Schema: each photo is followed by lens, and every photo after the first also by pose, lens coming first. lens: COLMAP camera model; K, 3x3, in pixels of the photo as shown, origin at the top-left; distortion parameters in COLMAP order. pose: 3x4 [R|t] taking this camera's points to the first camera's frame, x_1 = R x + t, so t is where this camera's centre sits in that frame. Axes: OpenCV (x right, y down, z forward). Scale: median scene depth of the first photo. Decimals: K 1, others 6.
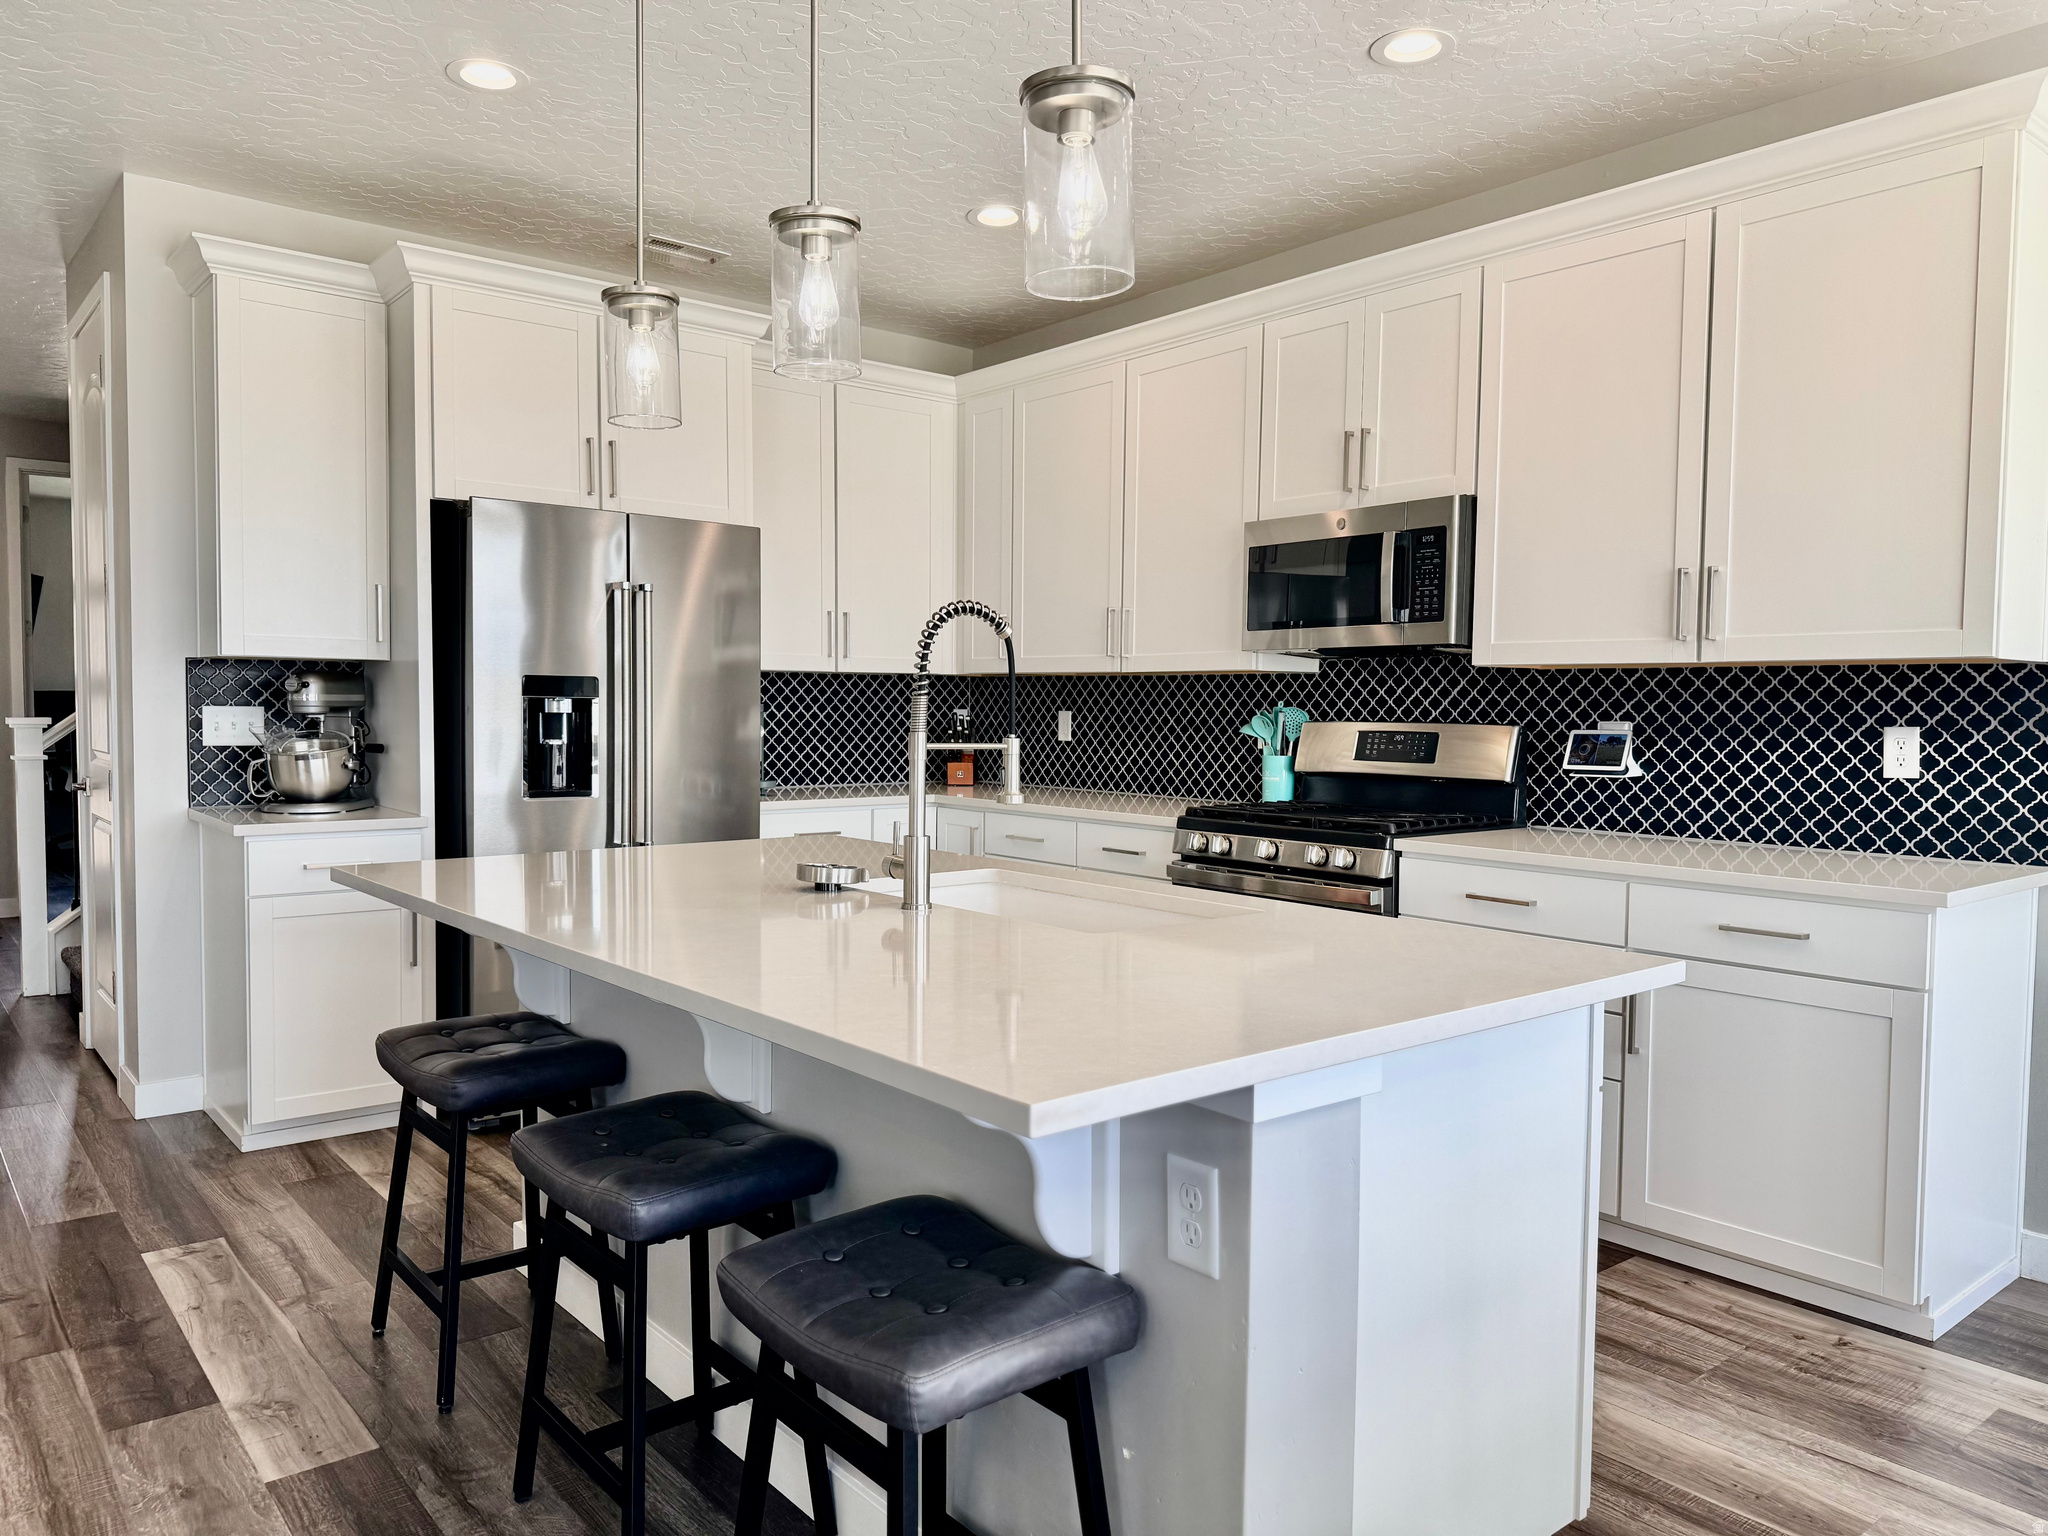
lens RADIAL K [[1436.3, 0, 1028.6], [0, 1436.3, 765.6], [0, 0, 1]] dist [0.037878, -0.038225]
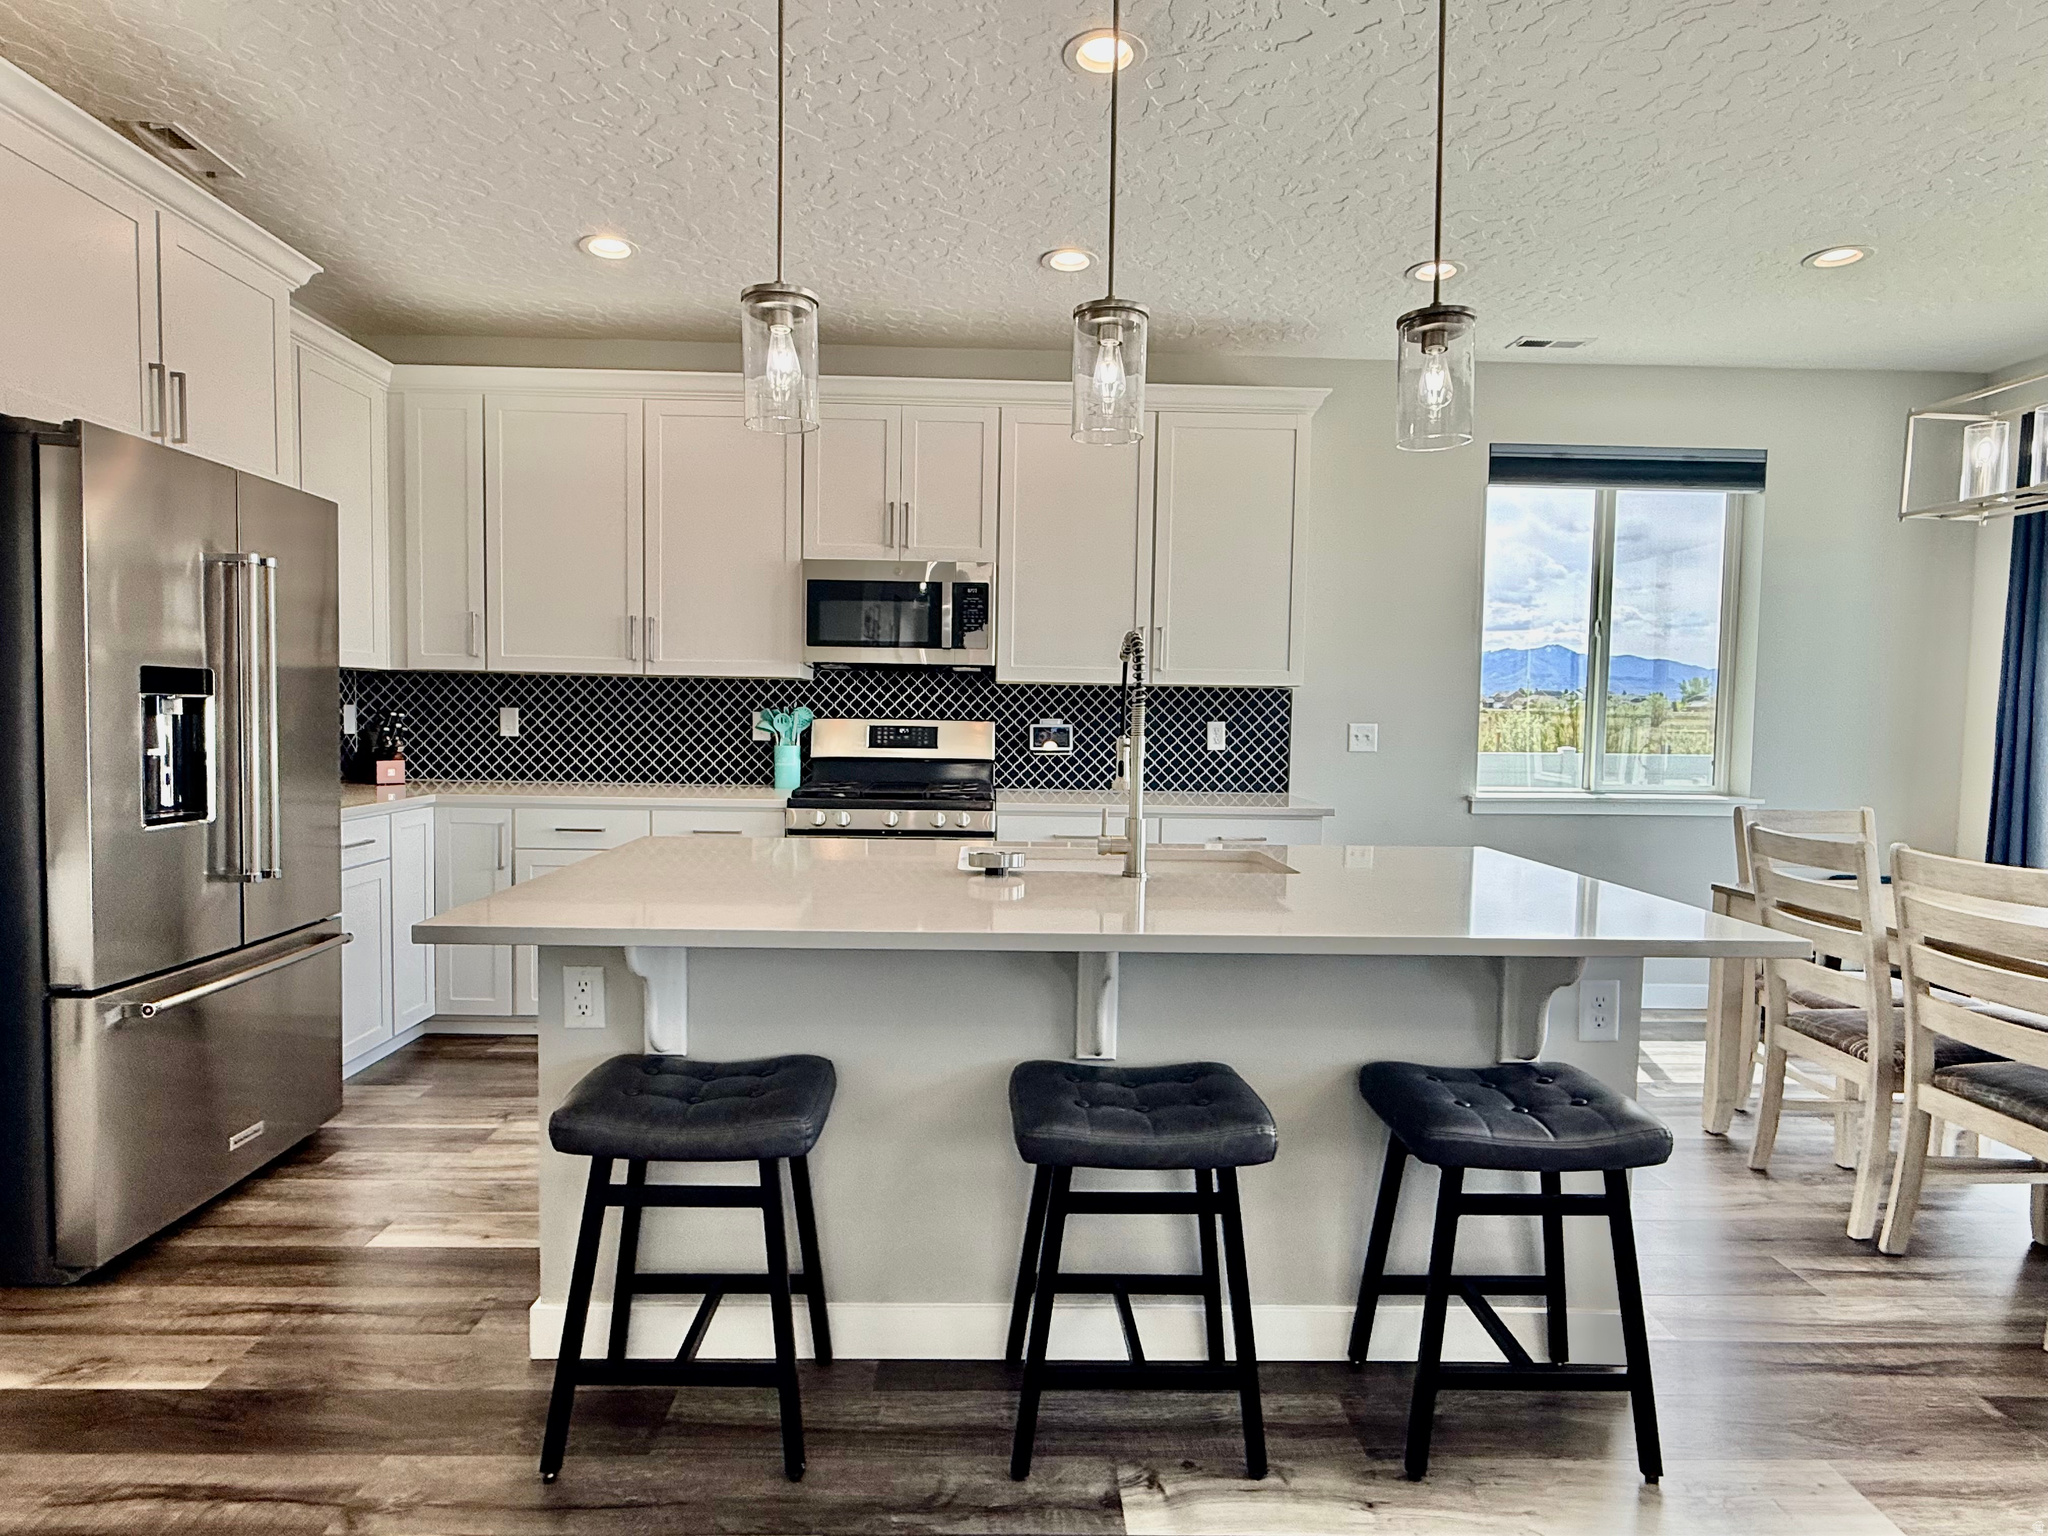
lens RADIAL K [[1106.2, 0, 1010.1], [0, 1106.2, 763.0], [0, 0, 1]] dist [0.002804, -0.002261]
pose [[0.617942, -0.039317, 0.785240, -0.525537], [0.022642, 0.999225, 0.032213, -0.020654], [-0.785897, -0.002126, 0.618353, 0.278084]]
